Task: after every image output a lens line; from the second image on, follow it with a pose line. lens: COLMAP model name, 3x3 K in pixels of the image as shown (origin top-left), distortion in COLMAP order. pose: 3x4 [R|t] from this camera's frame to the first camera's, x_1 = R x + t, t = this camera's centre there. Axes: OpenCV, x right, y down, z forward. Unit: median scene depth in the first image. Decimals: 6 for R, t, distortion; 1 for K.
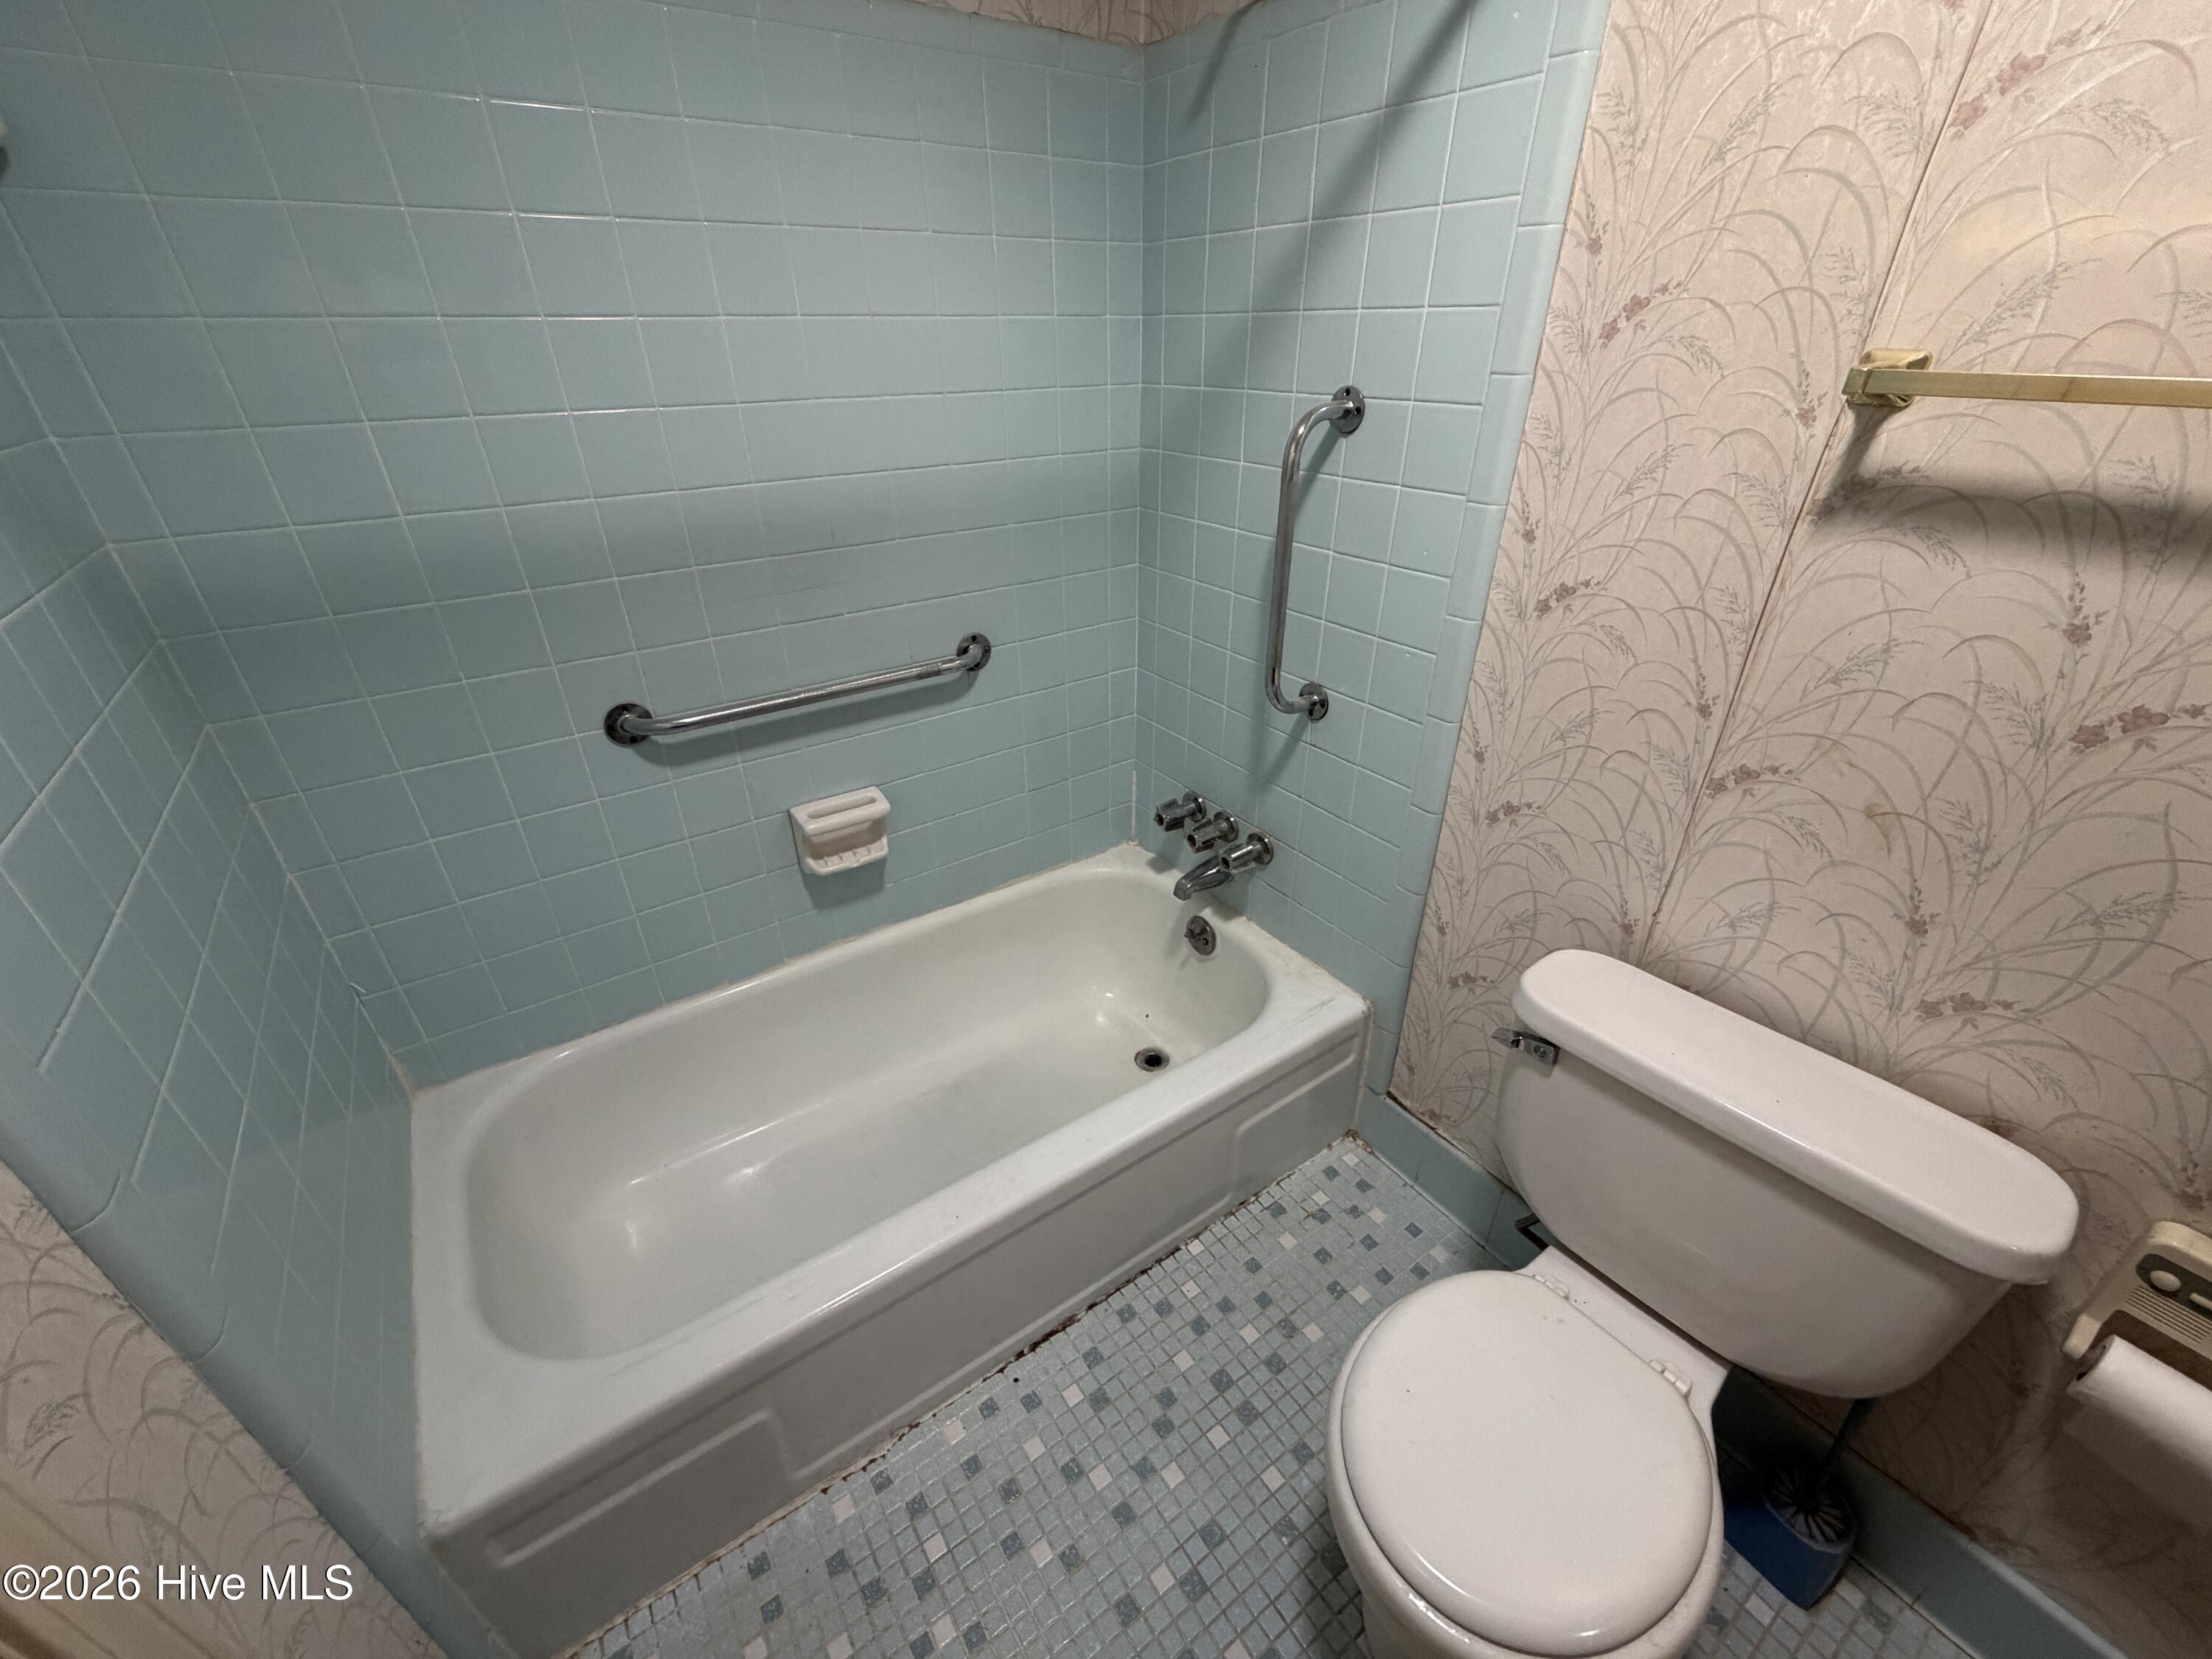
lens RADIAL K [[886.0, 0, 1101.0], [0, 886.0, 822.8], [0, 0, 1]] dist [-0.001530, 0.000025]
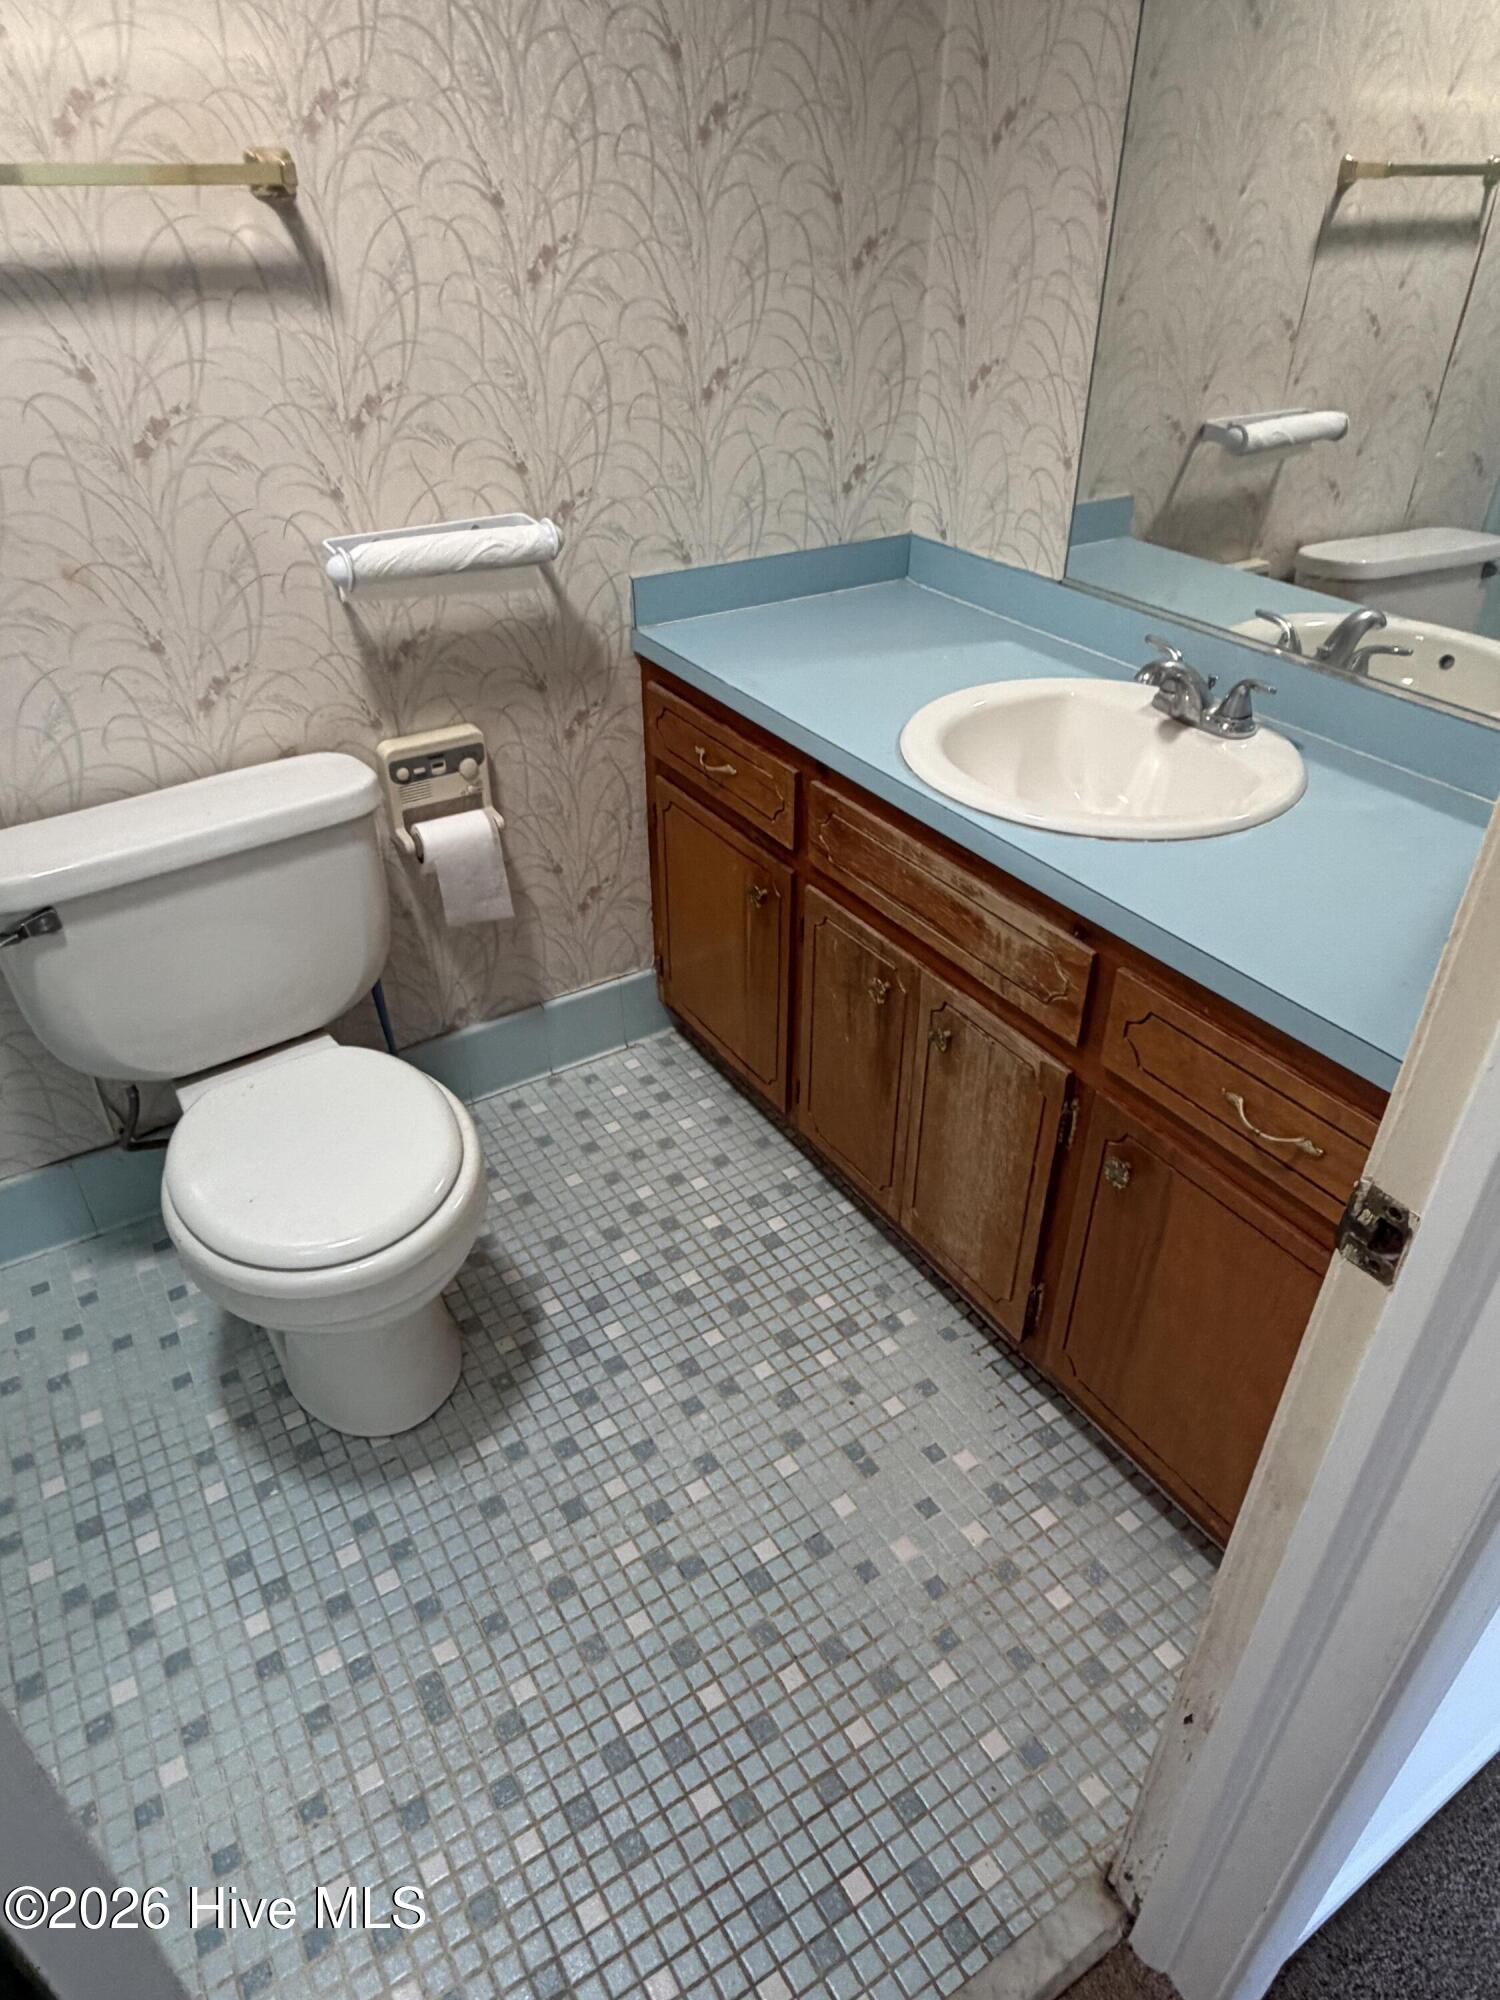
lens RADIAL K [[1254.8, 0, 748.3], [0, 1254.8, 1003.1], [0, 0, 1]] dist [-0.004779, 0.001475]
pose [[0.044664, -0.547212, 0.835801, -0.677948], [0.488363, 0.741814, 0.459580, 0.076267], [-0.871497, 0.387647, 0.300370, -0.035686]]
